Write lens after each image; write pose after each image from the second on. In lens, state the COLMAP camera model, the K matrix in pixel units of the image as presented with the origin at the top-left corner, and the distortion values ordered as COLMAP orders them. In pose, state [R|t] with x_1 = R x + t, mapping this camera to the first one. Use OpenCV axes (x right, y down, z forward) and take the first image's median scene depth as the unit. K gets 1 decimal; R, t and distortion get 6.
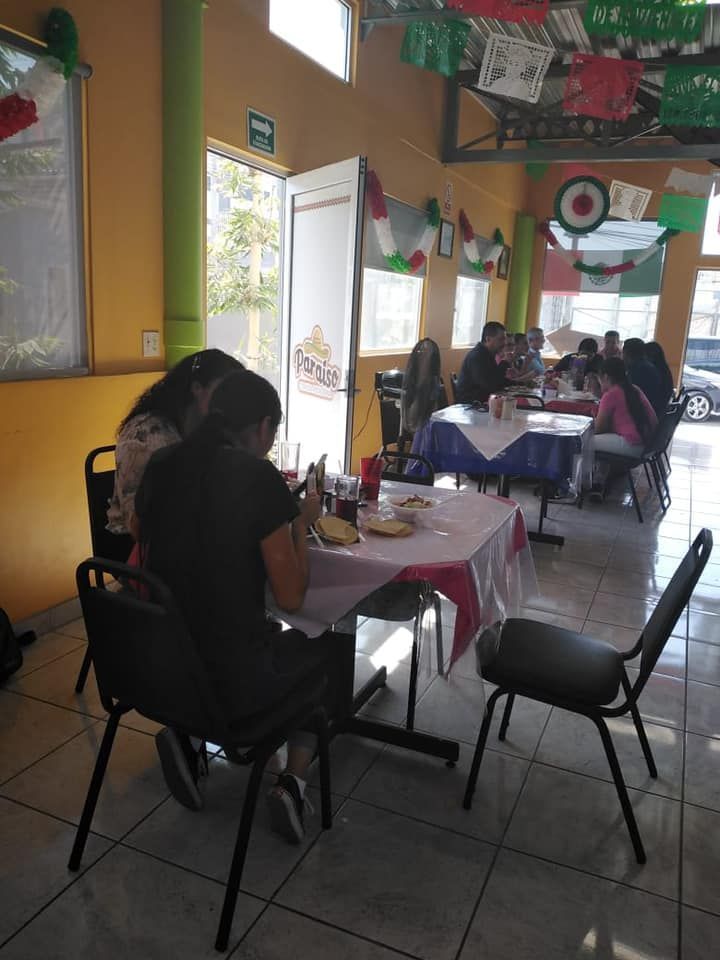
lens RADIAL K [[748.5, 0, 360.0], [0, 748.5, 480.0], [0, 0, 1]] dist [-0.010148, -0.004717]
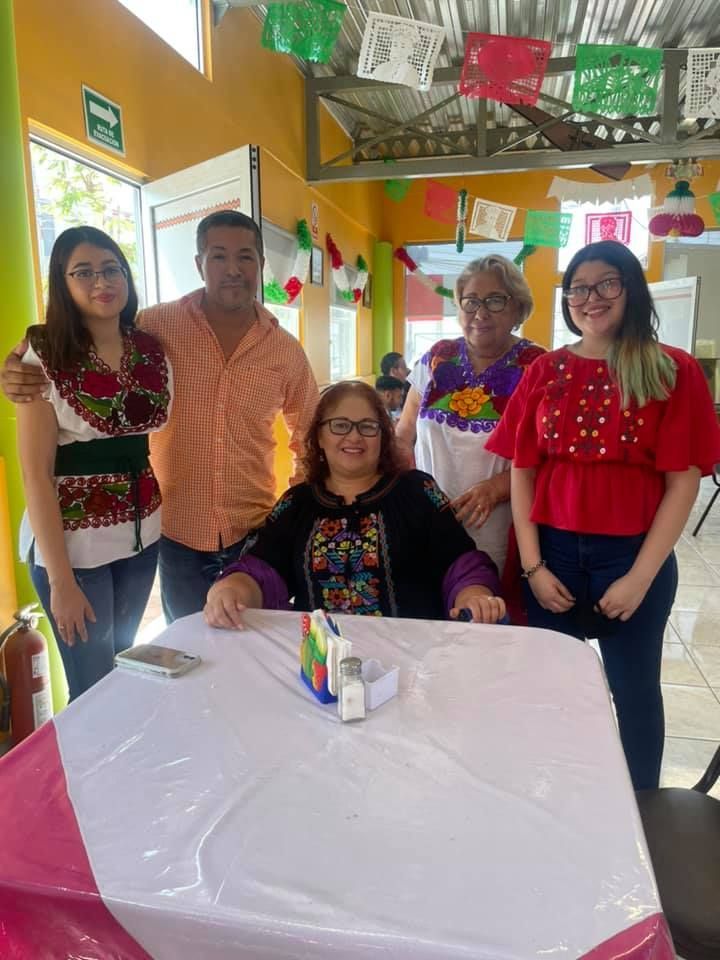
lens RADIAL K [[740.7, 0, 363.0], [0, 740.7, 458.9], [0, 0, 1]] dist [0.049976, -0.004431]
pose [[0.974989, -0.094677, 0.201076, -0.050326], [0.108641, 0.992295, -0.059558, -0.044998], [-0.193888, 0.079913, 0.977763, 0.191849]]
